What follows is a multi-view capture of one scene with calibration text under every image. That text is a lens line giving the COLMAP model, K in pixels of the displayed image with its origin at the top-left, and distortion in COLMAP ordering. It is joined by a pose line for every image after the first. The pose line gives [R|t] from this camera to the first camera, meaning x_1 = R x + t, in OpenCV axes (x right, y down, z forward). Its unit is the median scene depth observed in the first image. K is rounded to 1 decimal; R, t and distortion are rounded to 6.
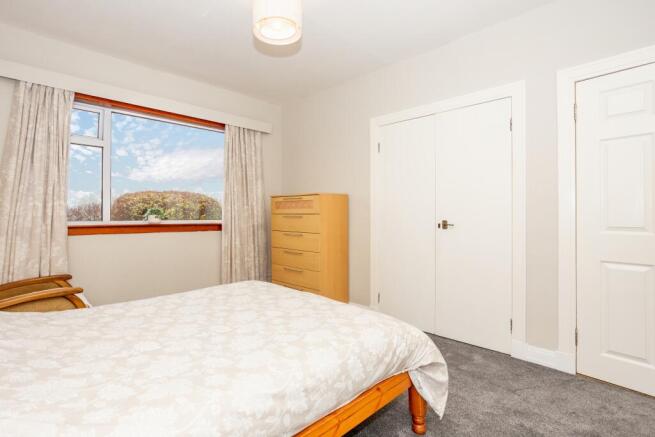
lens RADIAL K [[312.2, 0, 323.4], [0, 312.2, 218.0], [0, 0, 1]] dist [-0.043644, 0.001130]
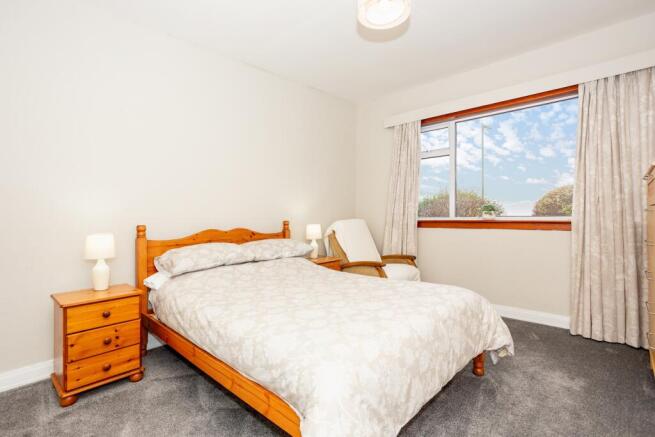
lens RADIAL K [[306.8, 0, 325.8], [0, 306.8, 216.4], [0, 0, 1]] dist [-0.002321, 0.000047]
pose [[0.056967, 0.003948, -0.998368, 0.469175], [0.009281, 0.999947, 0.004484, -0.002310], [0.998333, -0.009521, 0.056927, 0.465431]]
